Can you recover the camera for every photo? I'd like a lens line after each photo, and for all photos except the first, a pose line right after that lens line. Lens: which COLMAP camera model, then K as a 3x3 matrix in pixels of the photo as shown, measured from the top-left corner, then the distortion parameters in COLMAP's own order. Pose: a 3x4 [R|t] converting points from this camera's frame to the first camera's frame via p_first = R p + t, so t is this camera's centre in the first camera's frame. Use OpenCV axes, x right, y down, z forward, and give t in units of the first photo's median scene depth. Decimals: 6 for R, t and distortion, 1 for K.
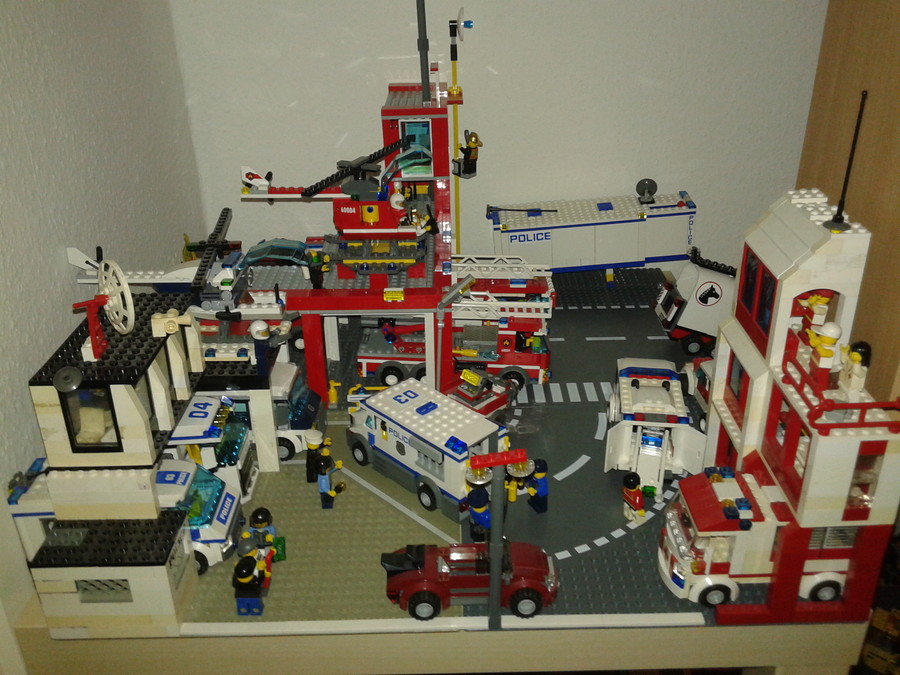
lens RADIAL K [[854.4, 0, 465.5], [0, 854.4, 308.7], [0, 0, 1]] dist [0.106214, -0.232049]
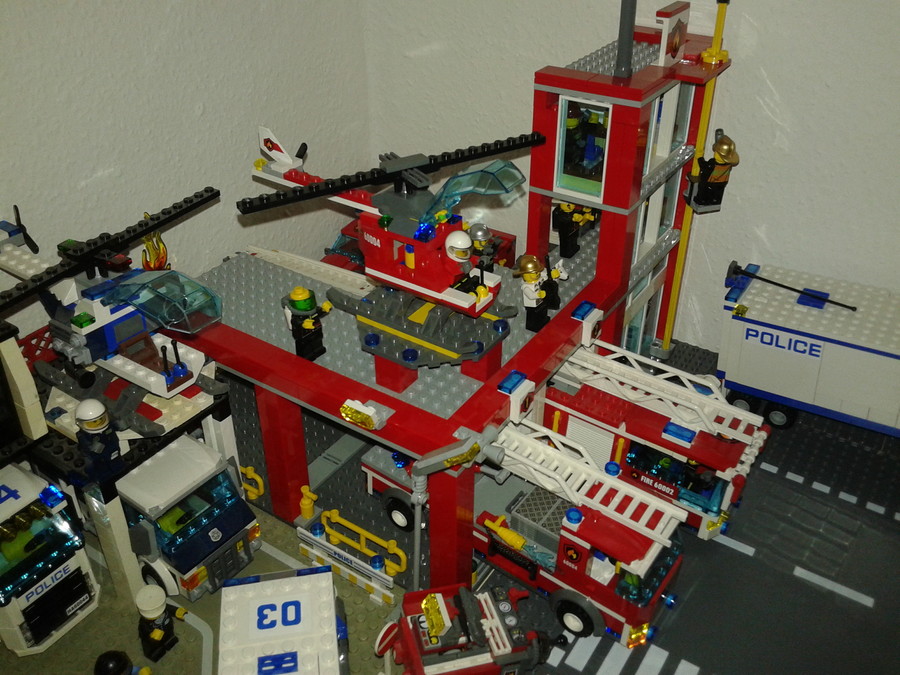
lens RADIAL K [[854.4, 0, 465.5], [0, 854.4, 308.7], [0, 0, 1]] dist [0.106214, -0.232049]
pose [[0.828201, 0.313249, -0.464714, 0.180054], [-0.259444, 0.949302, 0.177521, -0.169944], [0.496762, -0.026456, 0.867483, 0.467587]]
